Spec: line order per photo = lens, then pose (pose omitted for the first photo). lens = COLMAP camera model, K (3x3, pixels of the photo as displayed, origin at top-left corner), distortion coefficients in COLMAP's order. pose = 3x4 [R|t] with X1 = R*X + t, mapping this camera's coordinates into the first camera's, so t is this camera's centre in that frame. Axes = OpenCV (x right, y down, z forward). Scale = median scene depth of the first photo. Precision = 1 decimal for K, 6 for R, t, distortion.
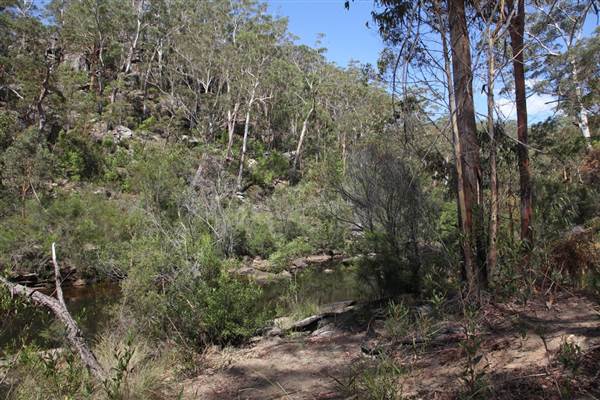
lens RADIAL K [[407.7, 0, 300.0], [0, 407.7, 200.0], [0, 0, 1]] dist [-0.125009, 0.074071]
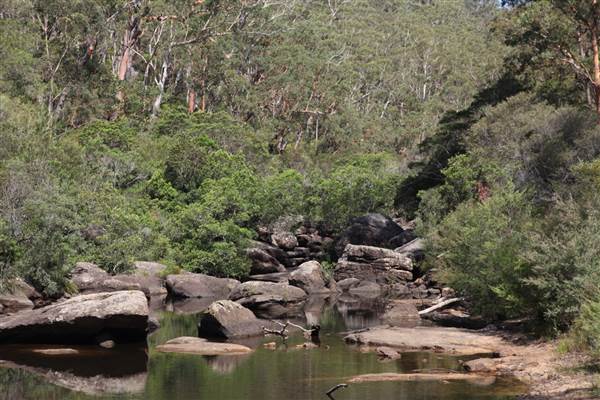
lens RADIAL K [[1288.7, 0, 300.0], [0, 1288.7, 200.0], [0, 0, 1]] dist [0.382685, 0.009999]
pose [[0.867166, 0.011168, 0.497893, -0.075185], [-0.018674, 0.999775, 0.010099, 0.038909], [-0.497668, -0.018055, 0.867180, 0.147149]]
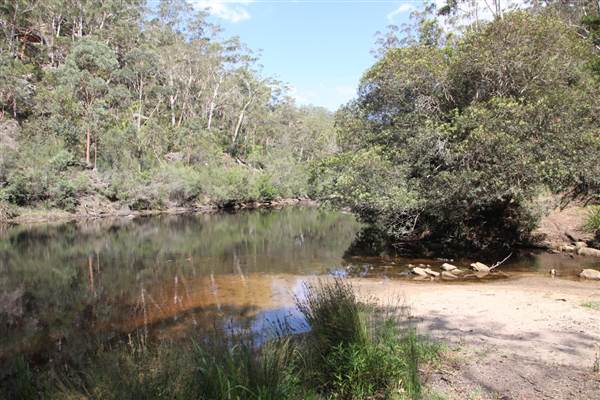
lens RADIAL K [[407.7, 0, 300.0], [0, 407.7, 200.0], [0, 0, 1]] dist [-0.125009, 0.074071]
pose [[0.884473, -0.026137, 0.465859, -0.501334], [-0.001274, 0.998291, 0.058428, 0.031152], [-0.466590, -0.052272, 0.882928, -0.339012]]
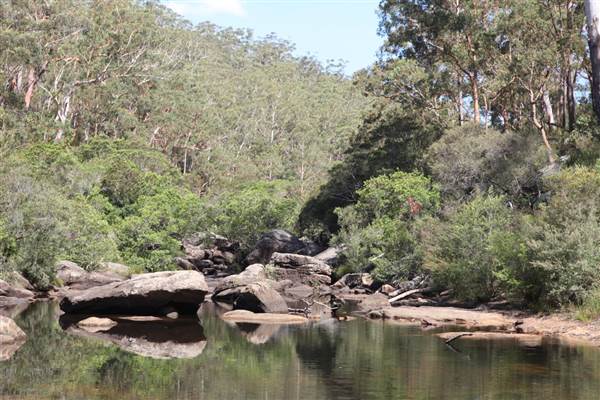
lens RADIAL K [[1112.0, 0, 304.1], [0, 1112.0, 200.0], [0, 0, 1]] dist [0.314581, 0.131421]
pose [[0.784902, 0.045745, 0.617929, -0.145400], [-0.039978, 0.998932, -0.023171, 0.056792], [-0.618329, -0.006517, 0.785892, 0.186543]]
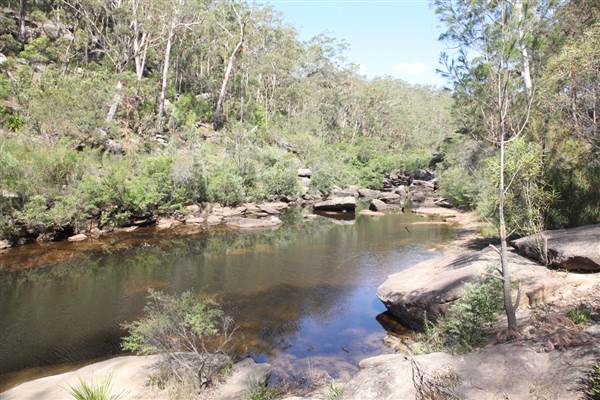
lens RADIAL K [[407.7, 0, 300.0], [0, 407.7, 200.0], [0, 0, 1]] dist [-0.125009, 0.074071]
pose [[0.960364, -0.028237, 0.277315, -0.103023], [-0.001626, 0.994271, 0.106872, 0.025734], [-0.278744, -0.103087, 0.954817, 0.098718]]
